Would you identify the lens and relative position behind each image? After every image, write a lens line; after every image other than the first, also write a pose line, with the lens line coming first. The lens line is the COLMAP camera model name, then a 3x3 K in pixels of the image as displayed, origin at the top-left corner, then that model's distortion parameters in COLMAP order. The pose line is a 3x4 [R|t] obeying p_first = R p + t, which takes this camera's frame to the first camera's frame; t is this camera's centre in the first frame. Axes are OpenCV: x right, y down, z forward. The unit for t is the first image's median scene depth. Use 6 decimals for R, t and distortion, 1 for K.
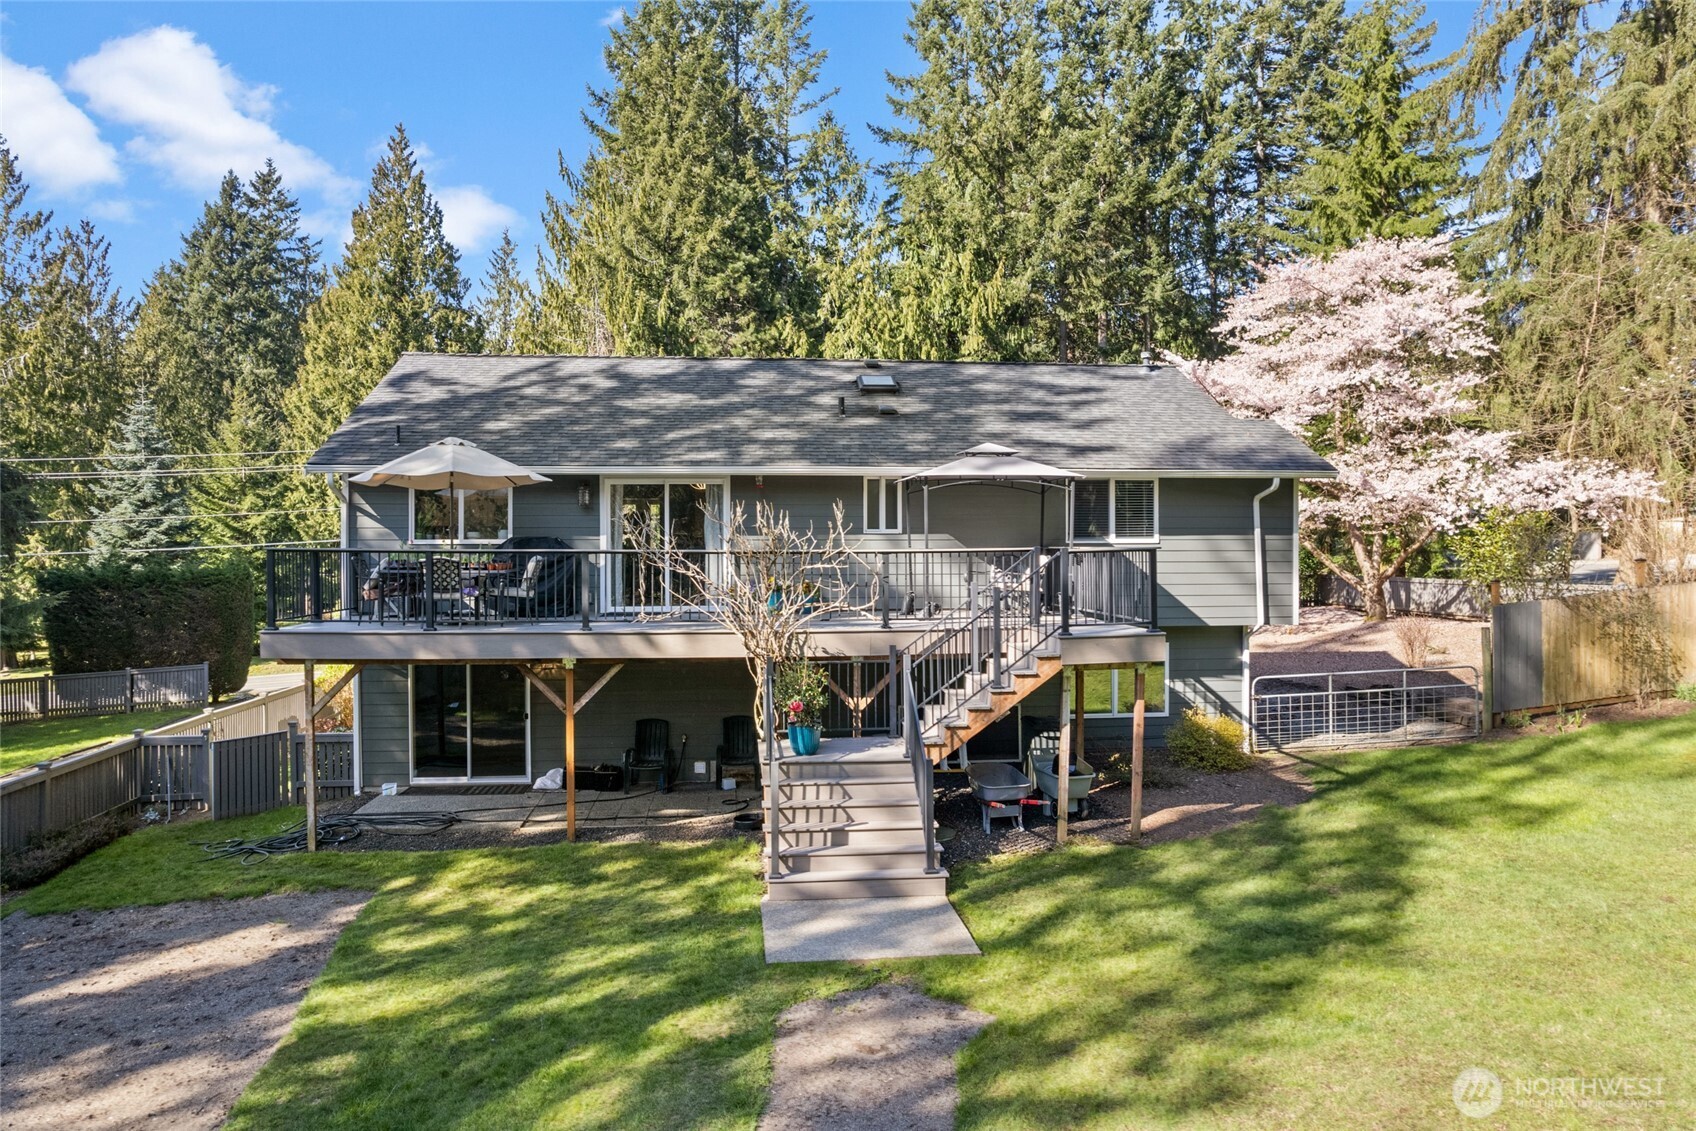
lens RADIAL K [[1090.5, 0, 853.7], [0, 1090.5, 561.1], [0, 0, 1]] dist [-0.082772, 0.064285]
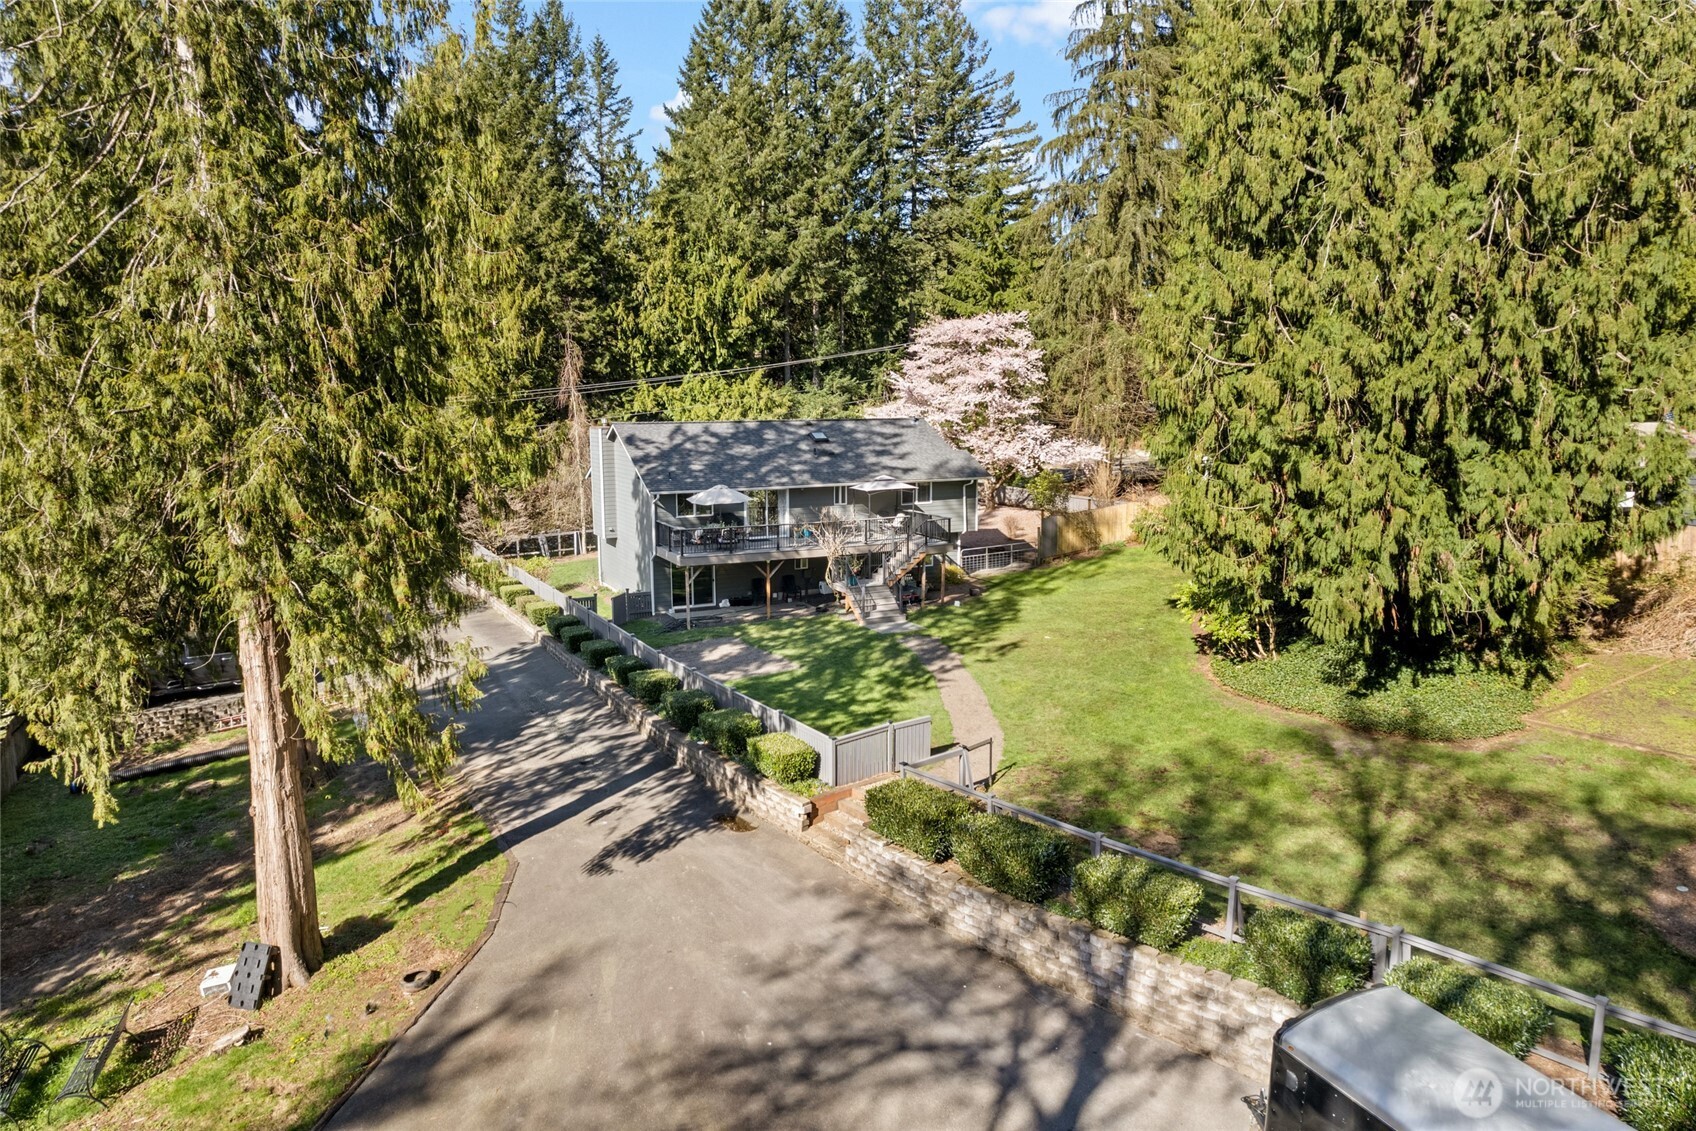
lens RADIAL K [[1090.5, 0, 853.7], [0, 1090.5, 561.1], [0, 0, 1]] dist [-0.082772, 0.064285]
pose [[0.934910, -0.054687, 0.350645, -0.549975], [0.002287, 0.988963, 0.148144, -0.176528], [-0.354877, -0.137699, 0.924717, -0.939660]]
